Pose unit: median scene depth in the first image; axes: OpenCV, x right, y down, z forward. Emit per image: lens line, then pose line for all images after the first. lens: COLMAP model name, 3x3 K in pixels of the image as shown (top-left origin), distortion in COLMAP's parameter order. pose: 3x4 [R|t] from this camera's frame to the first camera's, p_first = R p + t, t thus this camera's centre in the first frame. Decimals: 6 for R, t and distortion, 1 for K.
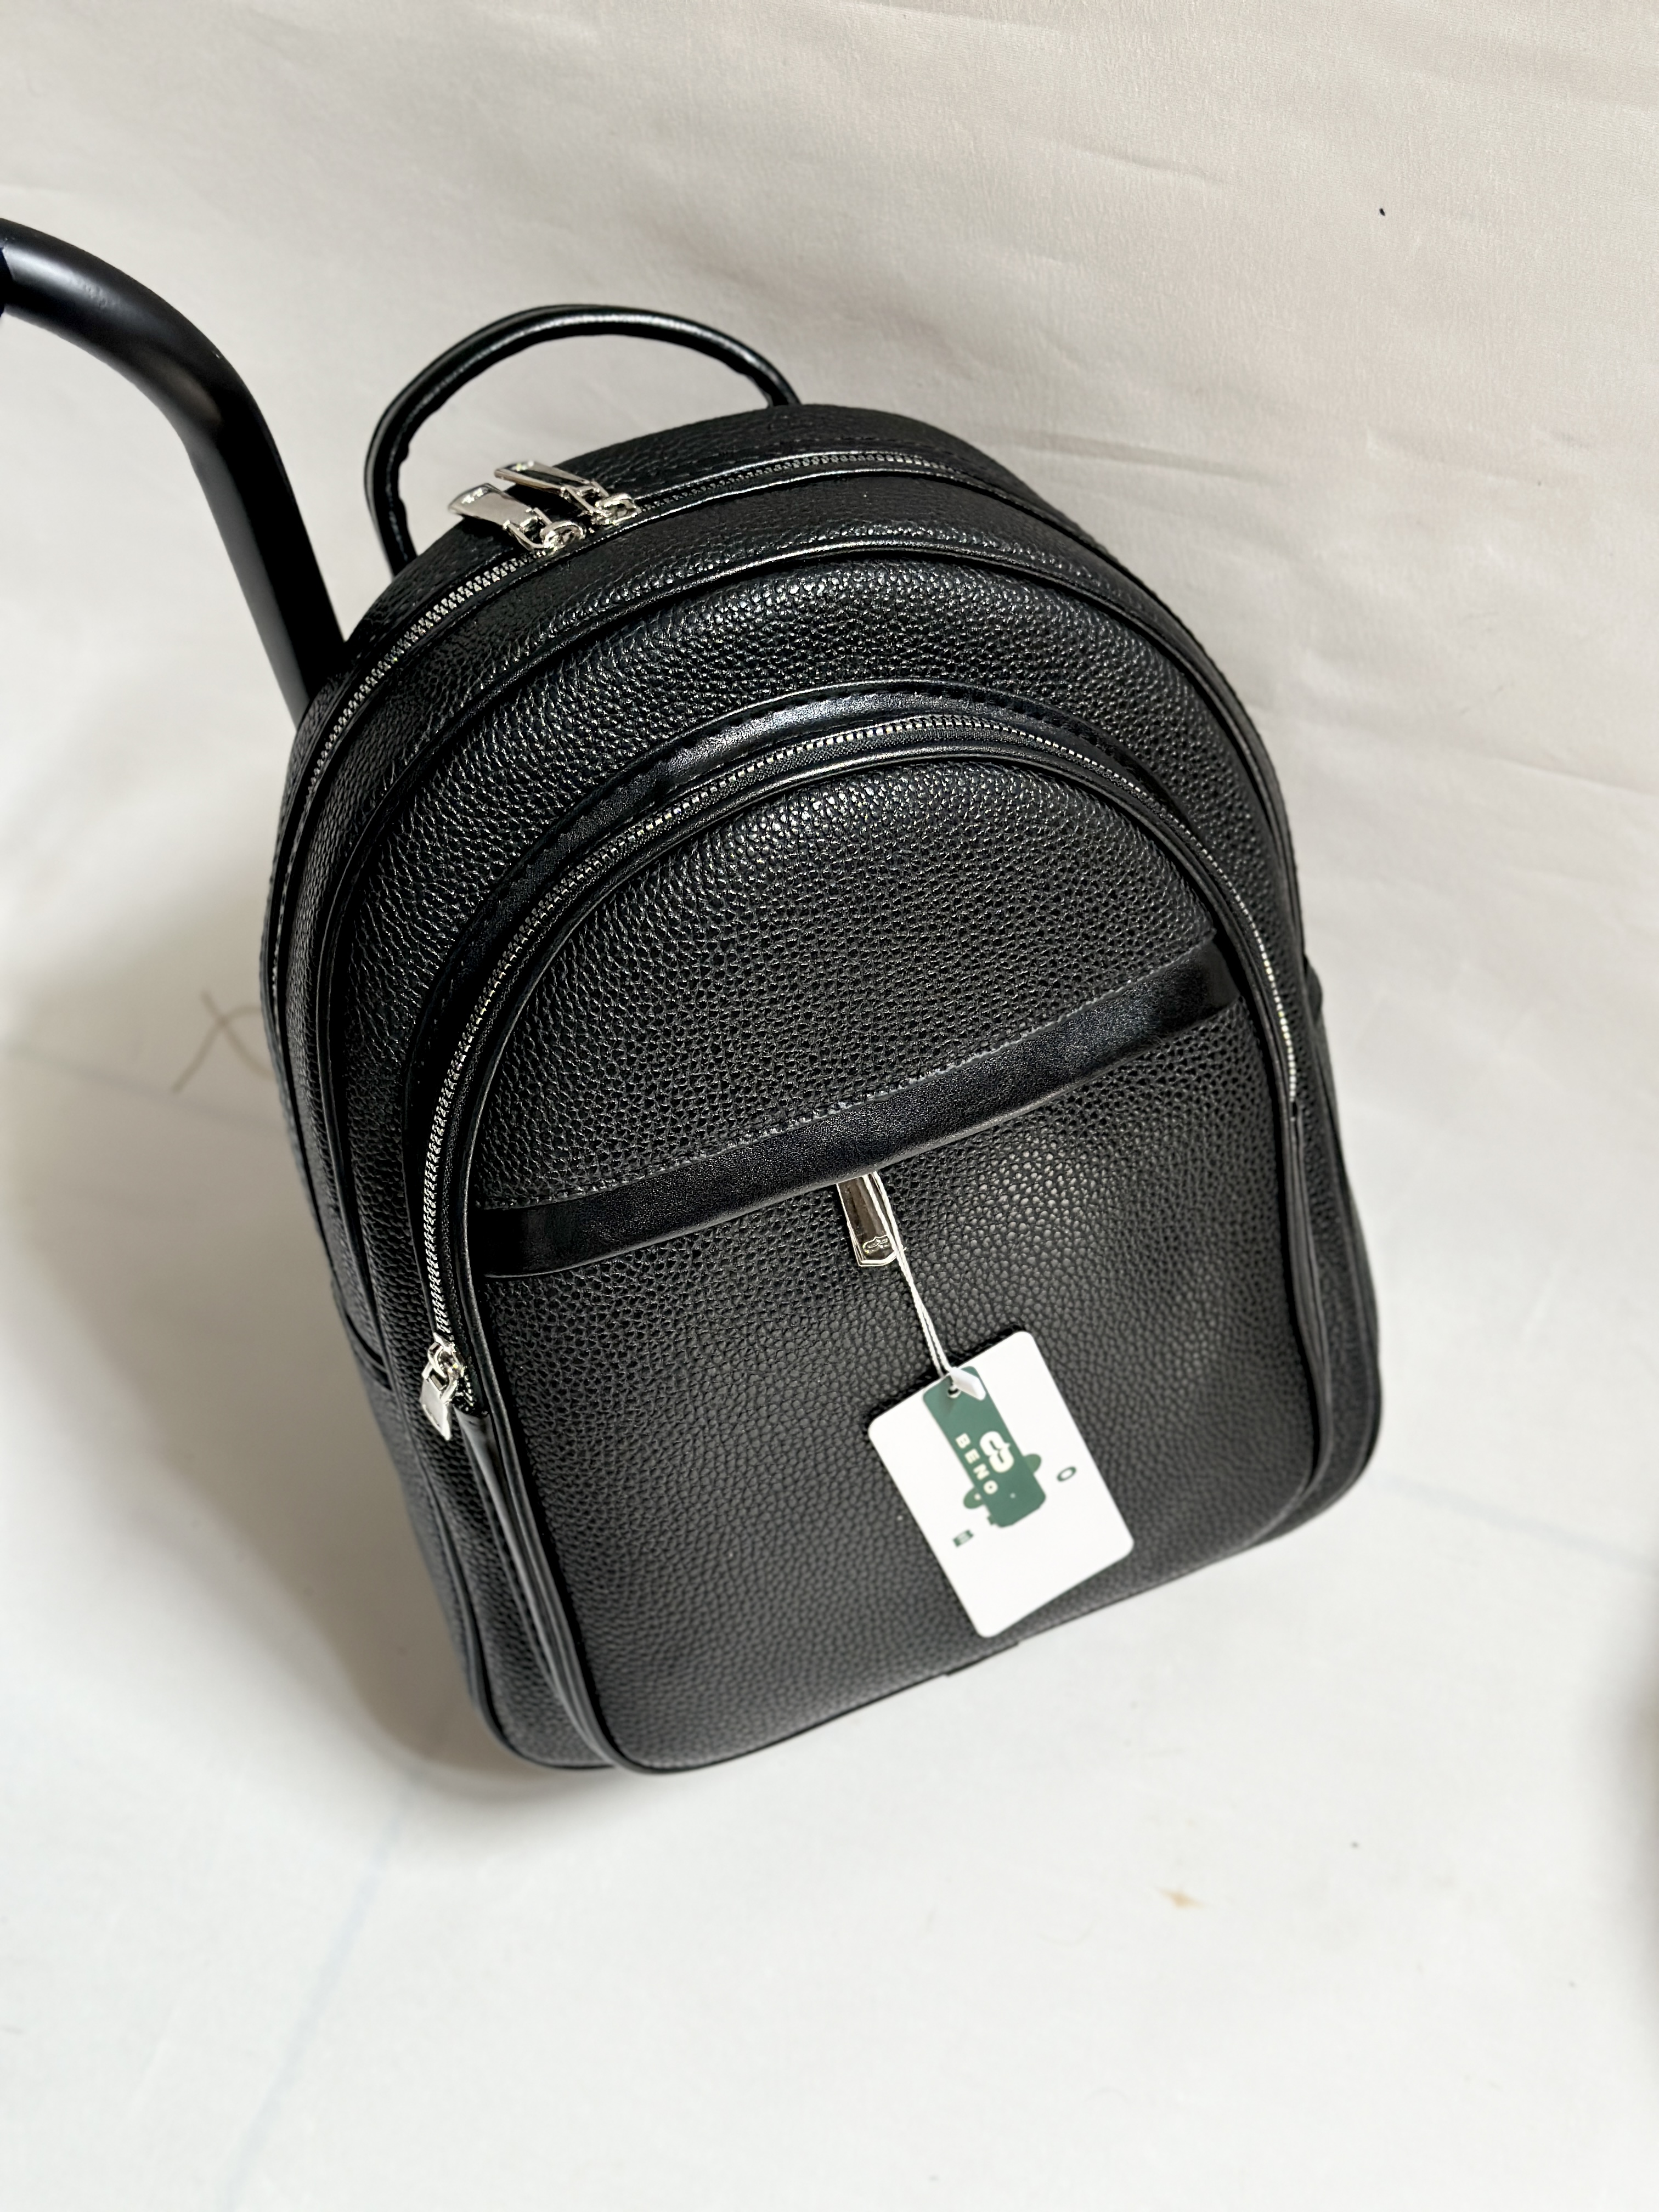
lens RADIAL K [[3128.5, 0, 829.5], [0, 3128.5, 1106.0], [0, 0, 1]] dist [0.147178, -0.032238]
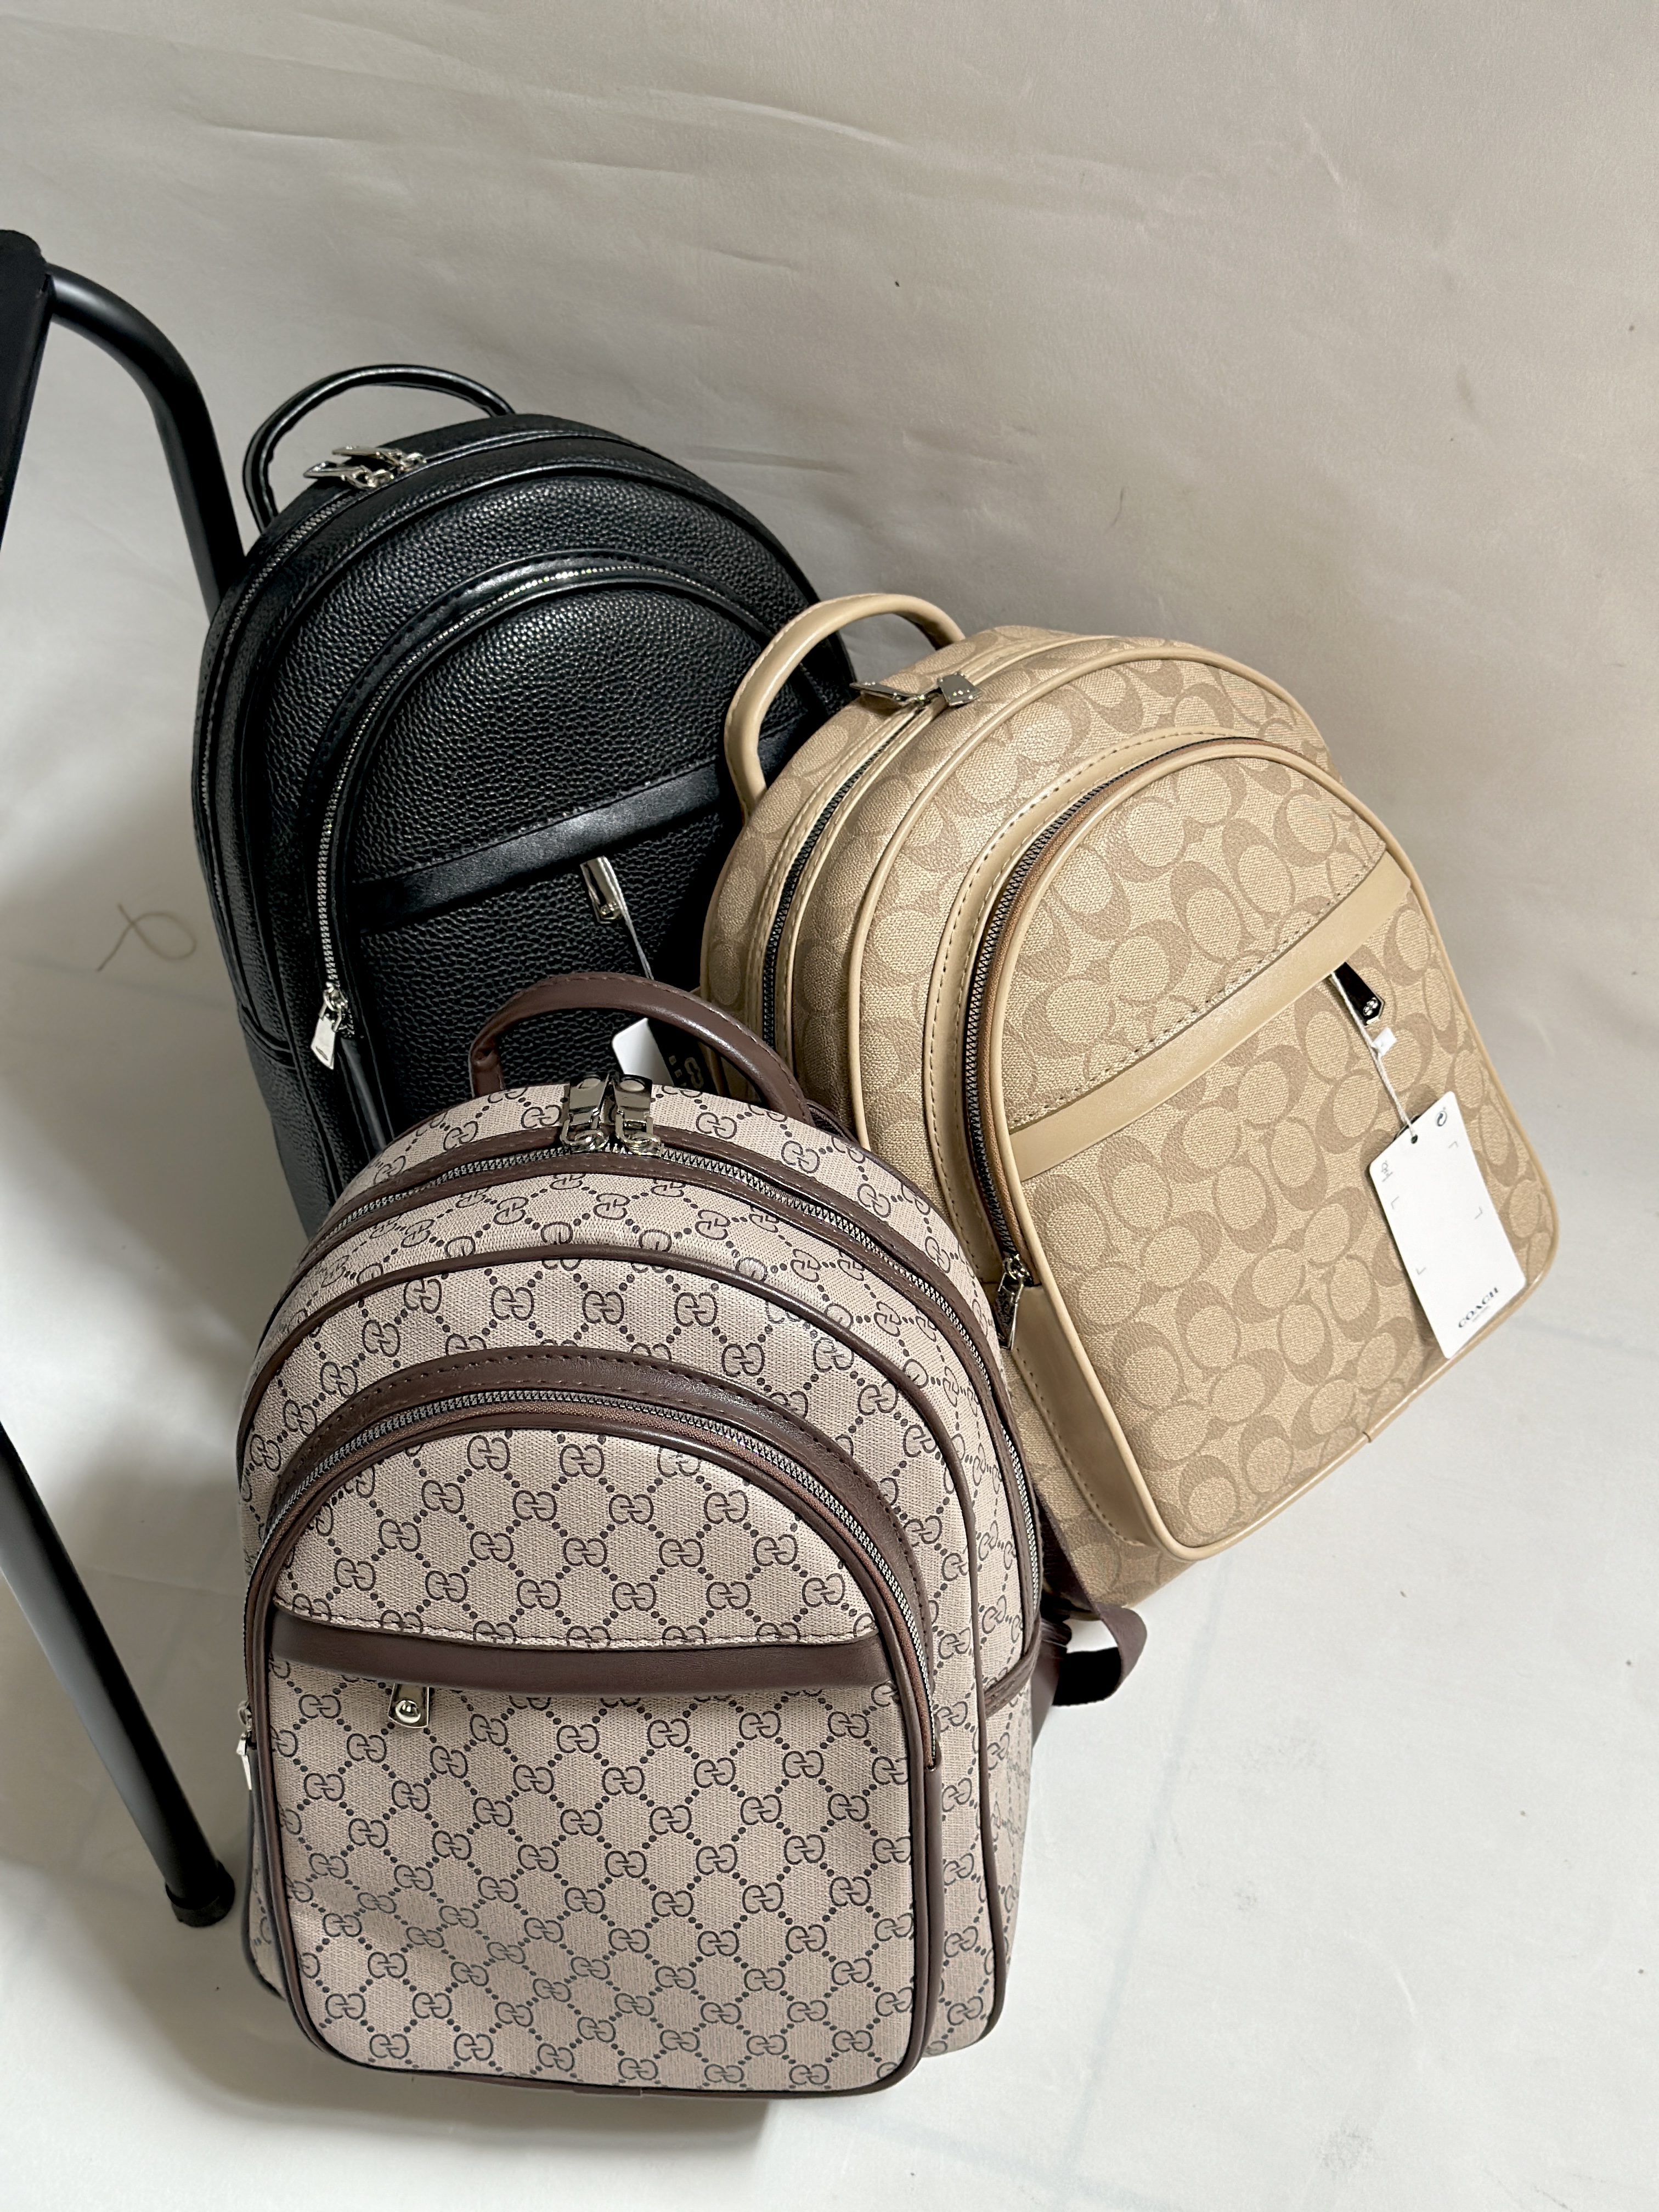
lens RADIAL K [[3128.5, 0, 829.5], [0, 3128.5, 1106.0], [0, 0, 1]] dist [0.147178, -0.032238]
pose [[0.993056, -0.063773, 0.098859, -0.038506], [0.078197, 0.985637, -0.149681, 0.399644], [-0.087893, 0.156372, 0.983780, -0.557956]]
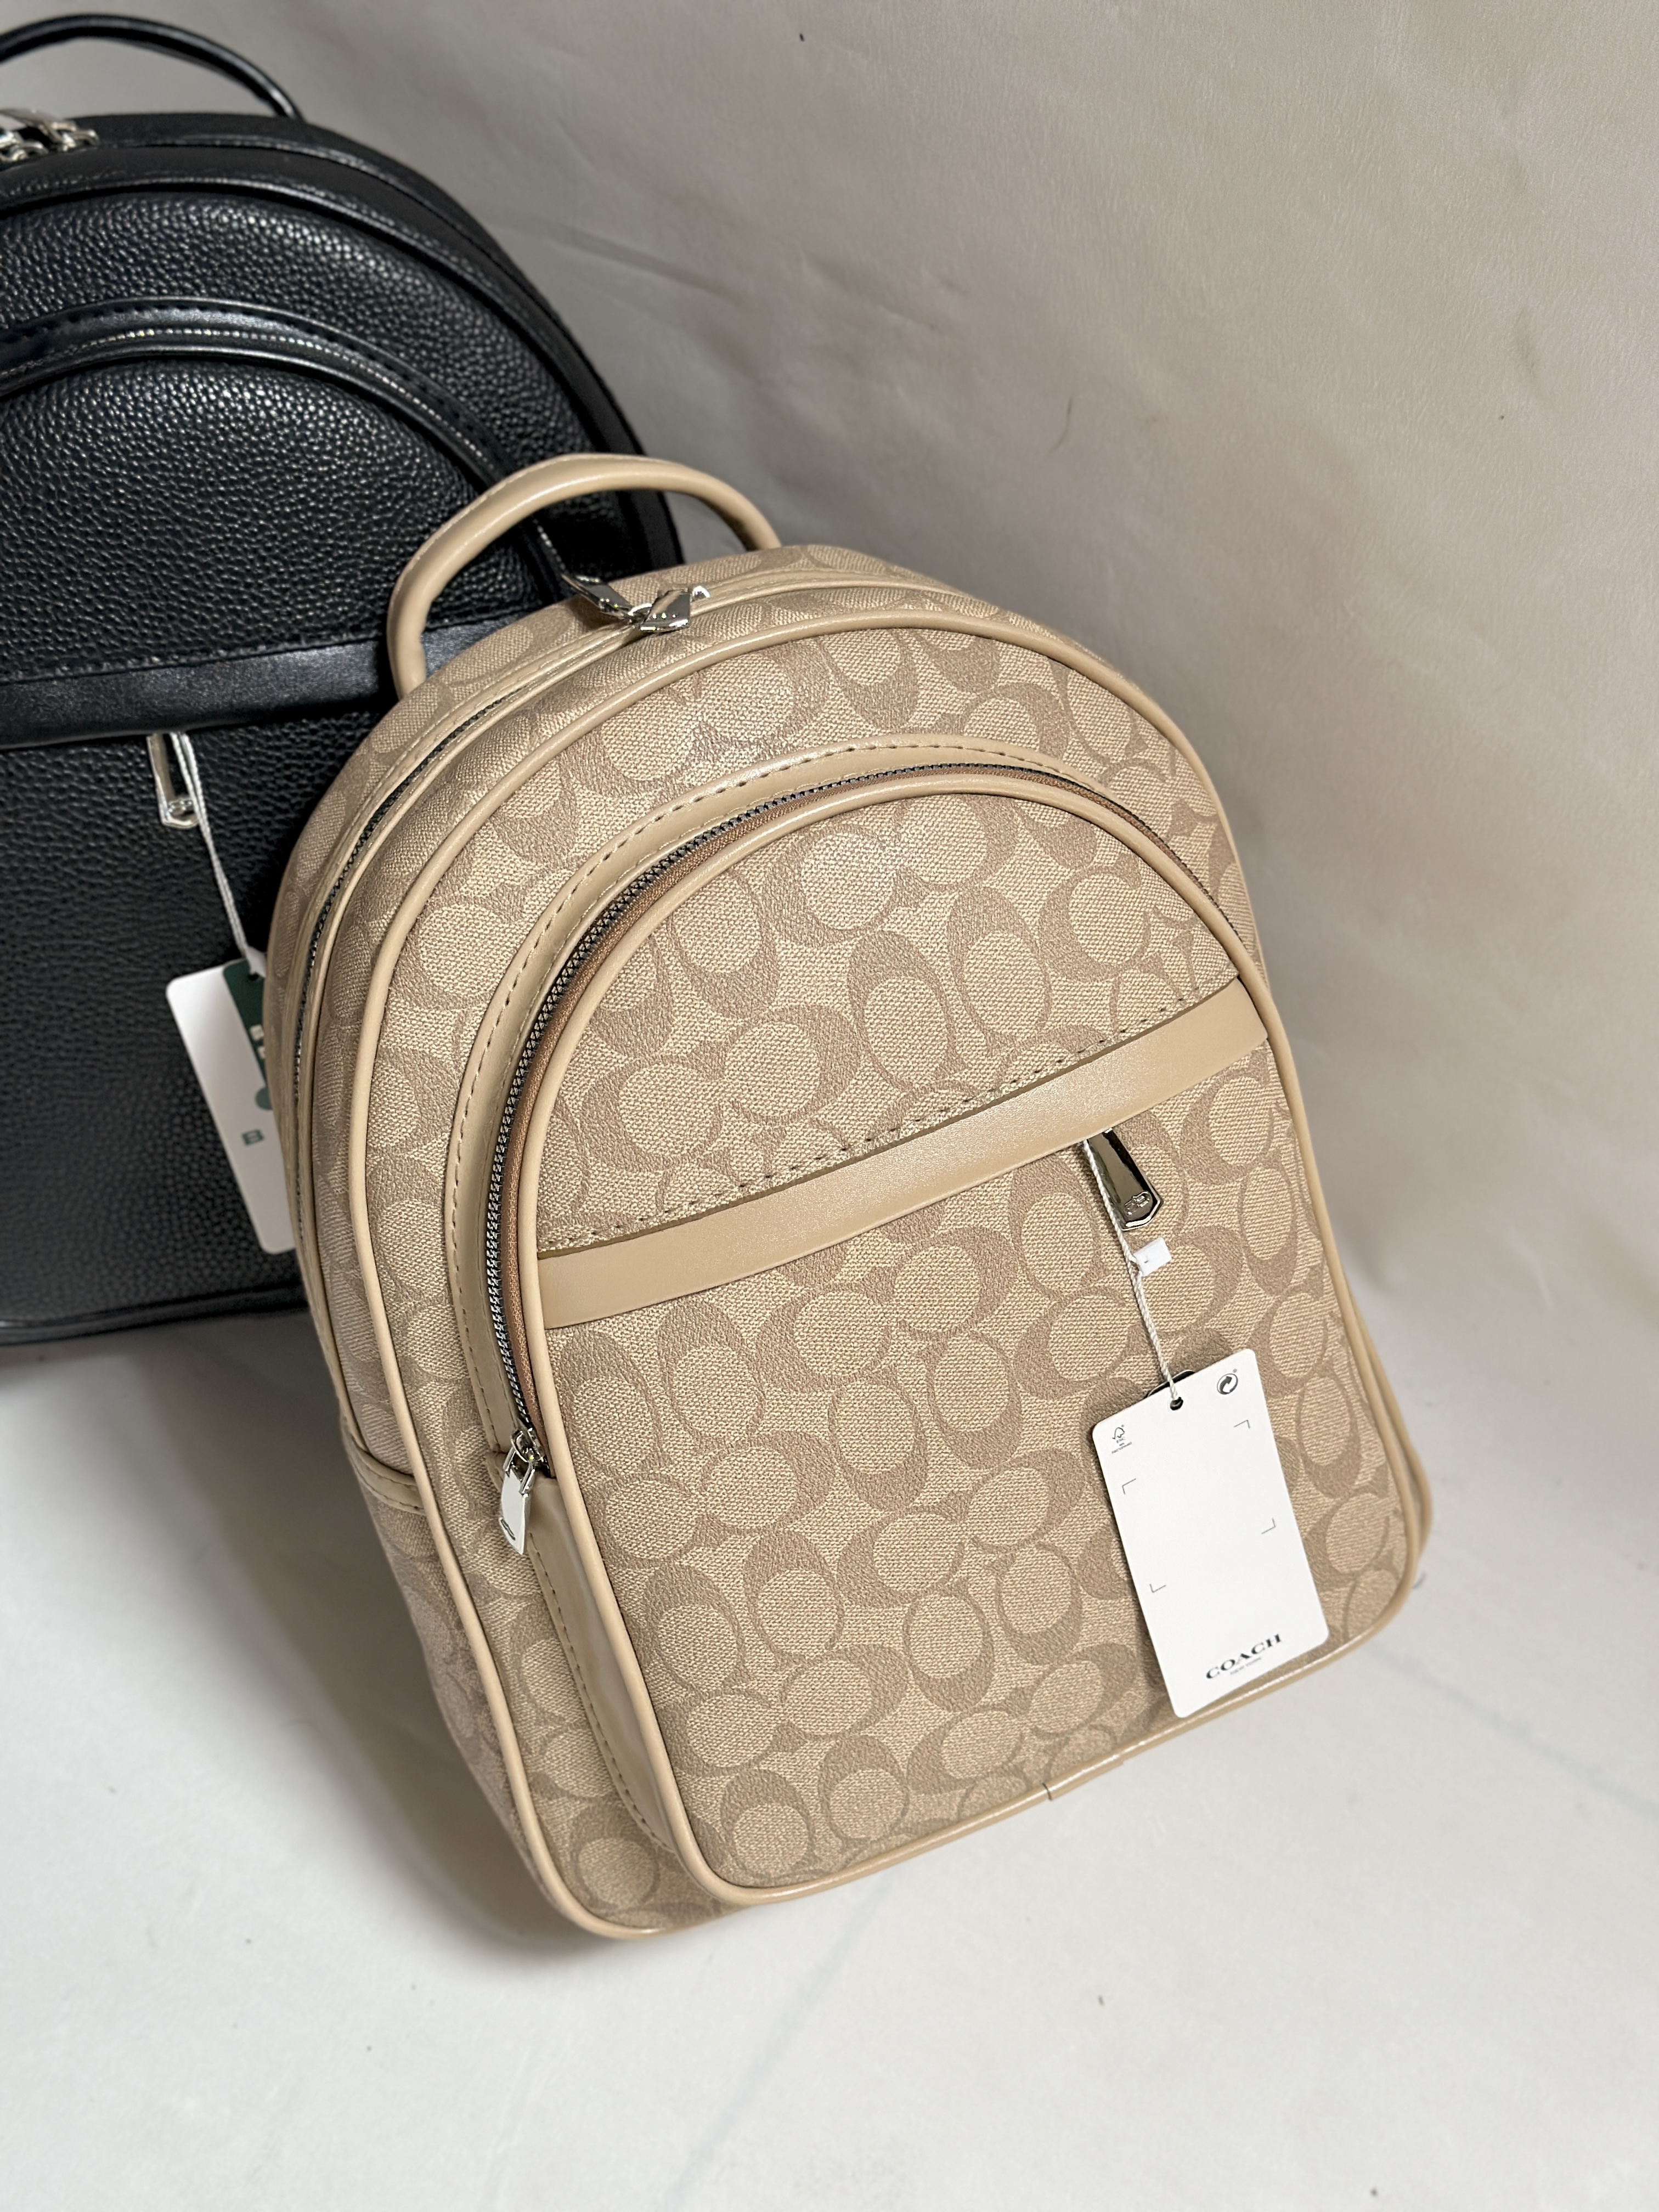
lens RADIAL K [[3128.5, 0, 829.5], [0, 3128.5, 1106.0], [0, 0, 1]] dist [0.147178, -0.032238]
pose [[0.982745, 0.177051, -0.053518, 0.336385], [-0.182263, 0.976234, -0.117246, 0.248613], [0.031488, 0.124978, 0.991660, -0.106459]]
